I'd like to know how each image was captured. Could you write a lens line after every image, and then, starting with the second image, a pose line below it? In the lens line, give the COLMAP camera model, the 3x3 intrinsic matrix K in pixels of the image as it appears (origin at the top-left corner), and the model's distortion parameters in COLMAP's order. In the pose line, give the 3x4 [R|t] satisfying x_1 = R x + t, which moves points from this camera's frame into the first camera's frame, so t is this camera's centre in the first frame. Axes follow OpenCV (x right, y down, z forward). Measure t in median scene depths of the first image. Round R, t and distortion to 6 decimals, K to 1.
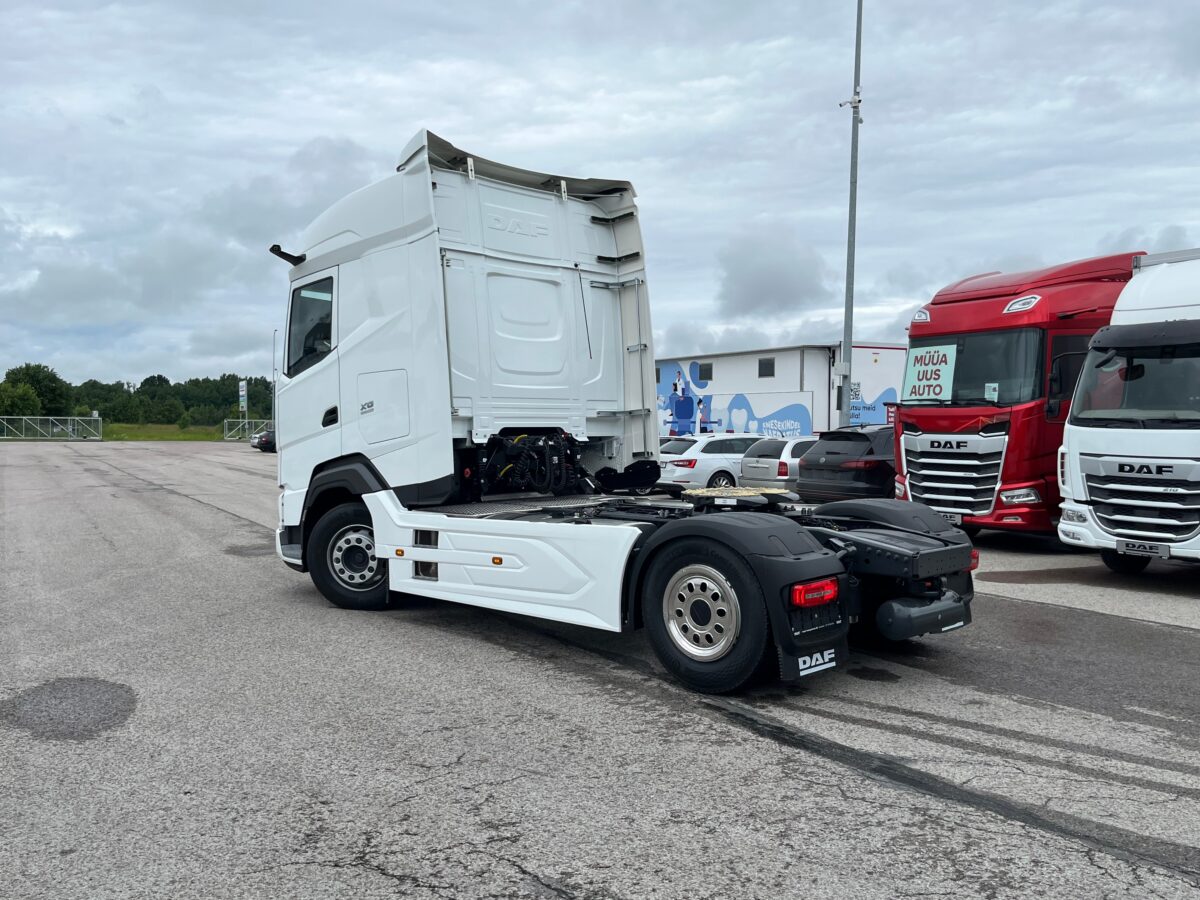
lens RADIAL K [[1019.2, 0, 600.0], [0, 1019.2, 450.0], [0, 0, 1]] dist [0.044511, -0.005654]
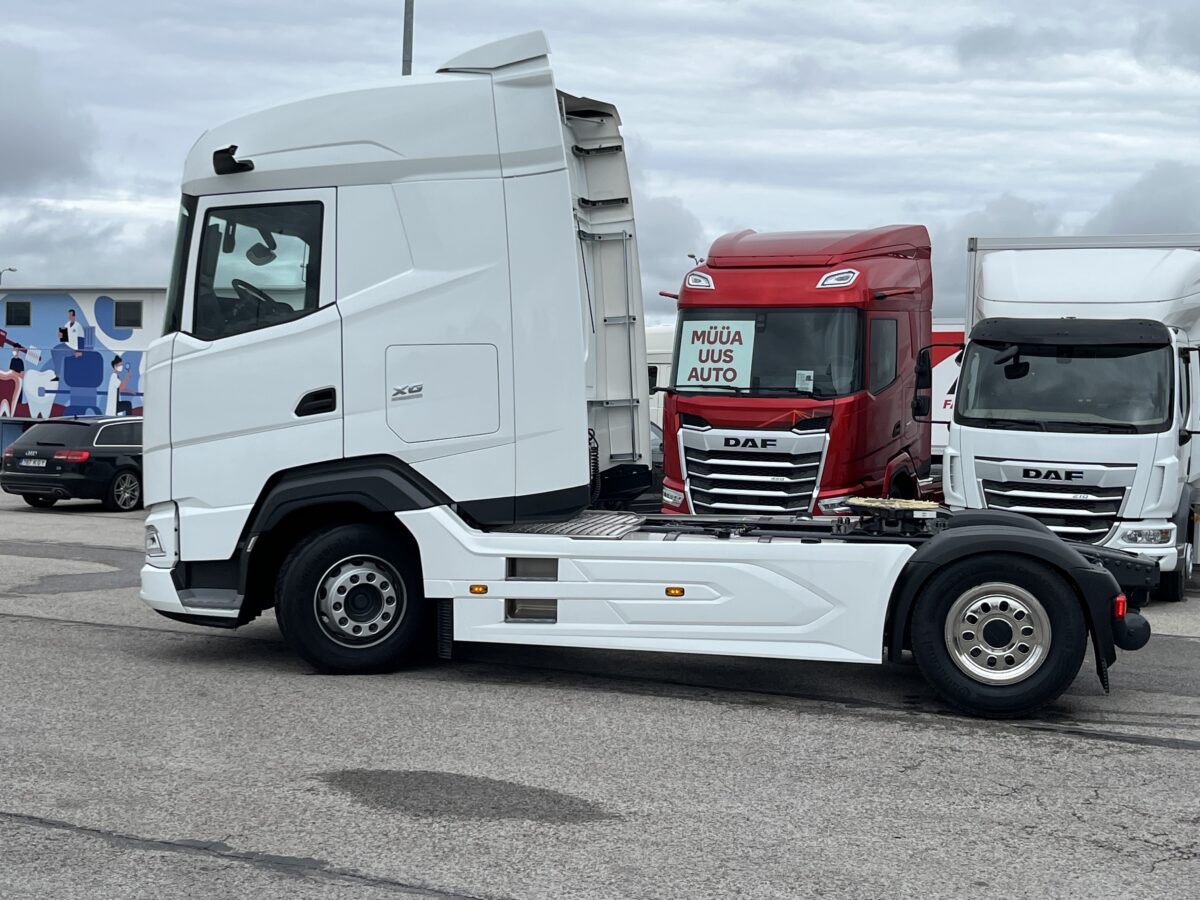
lens RADIAL K [[1608.6, 0, 600.0], [0, 1608.6, 450.0], [0, 0, 1]] dist [0.130531, -0.013485]
pose [[0.843582, 0.007526, 0.536948, -0.587625], [-0.012960, 0.999896, 0.006347, -0.007743], [-0.536844, -0.012313, 0.843592, -0.031434]]
